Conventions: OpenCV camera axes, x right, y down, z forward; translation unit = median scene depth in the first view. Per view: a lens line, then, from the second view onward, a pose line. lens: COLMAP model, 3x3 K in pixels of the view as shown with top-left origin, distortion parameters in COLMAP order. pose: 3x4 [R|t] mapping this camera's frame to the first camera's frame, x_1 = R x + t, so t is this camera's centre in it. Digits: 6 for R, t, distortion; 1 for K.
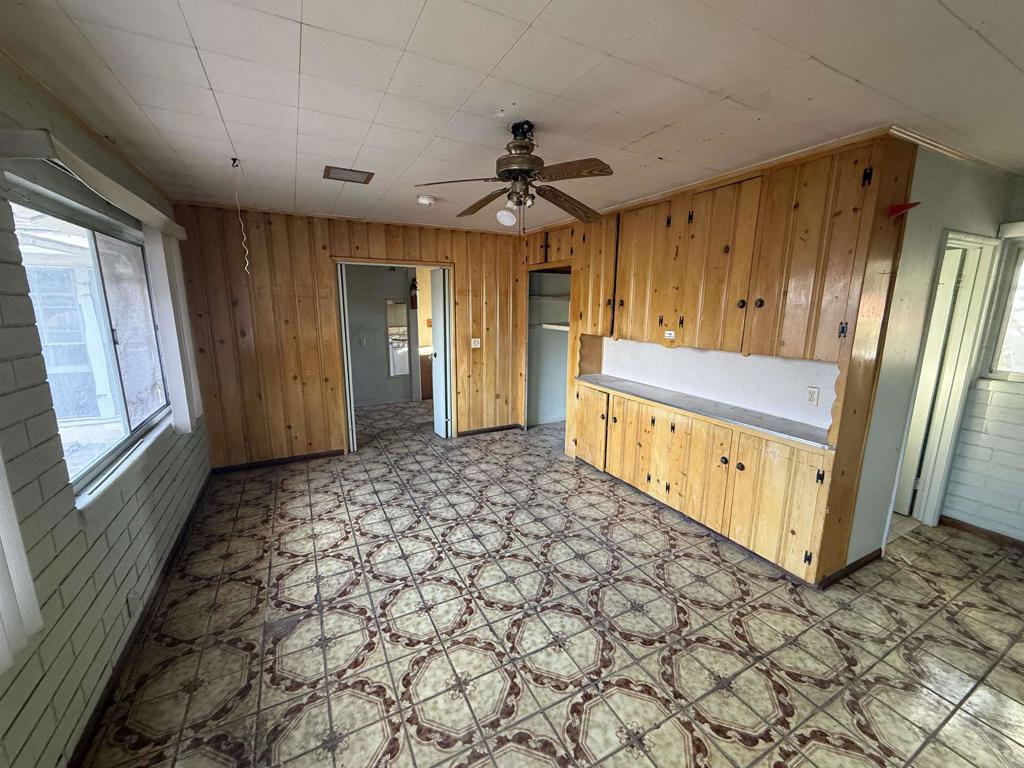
lens RADIAL K [[406.6, 0, 508.5], [0, 406.6, 383.1], [0, 0, 1]] dist [0.000908, 0.000251]
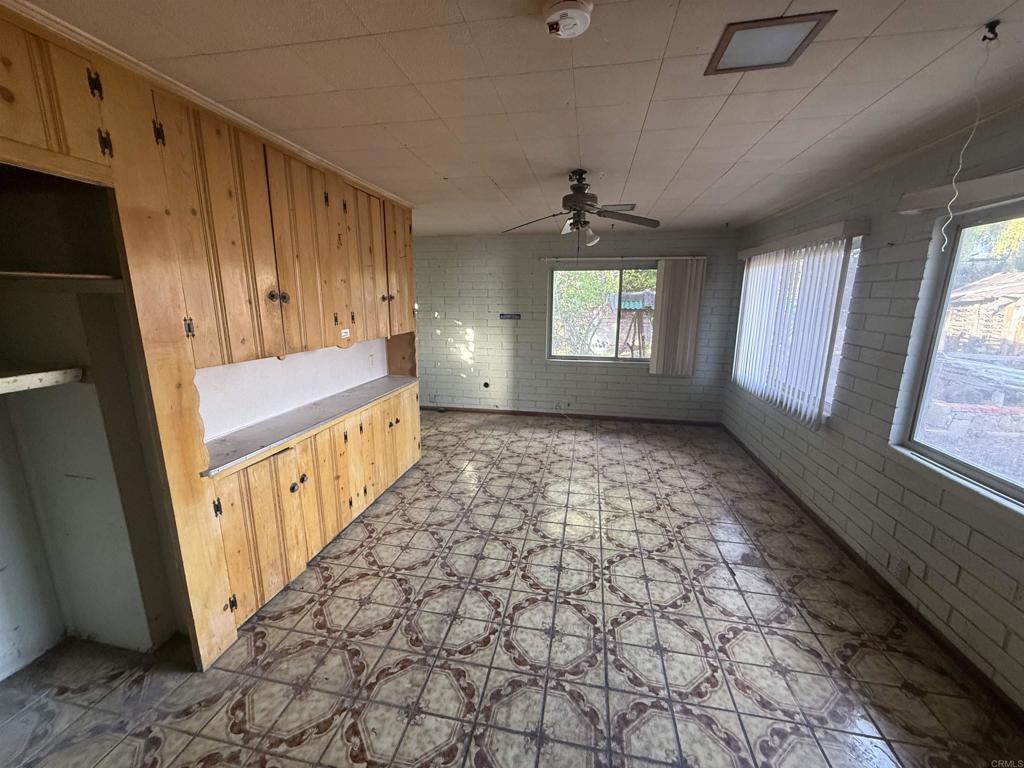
lens RADIAL K [[406.6, 0, 508.5], [0, 406.6, 383.1], [0, 0, 1]] dist [0.000908, 0.000251]
pose [[-0.777793, -0.136782, 0.613456, -0.453384], [0.112623, 0.929905, 0.350133, -0.295904], [-0.618347, 0.341420, -0.707869, 1.481012]]
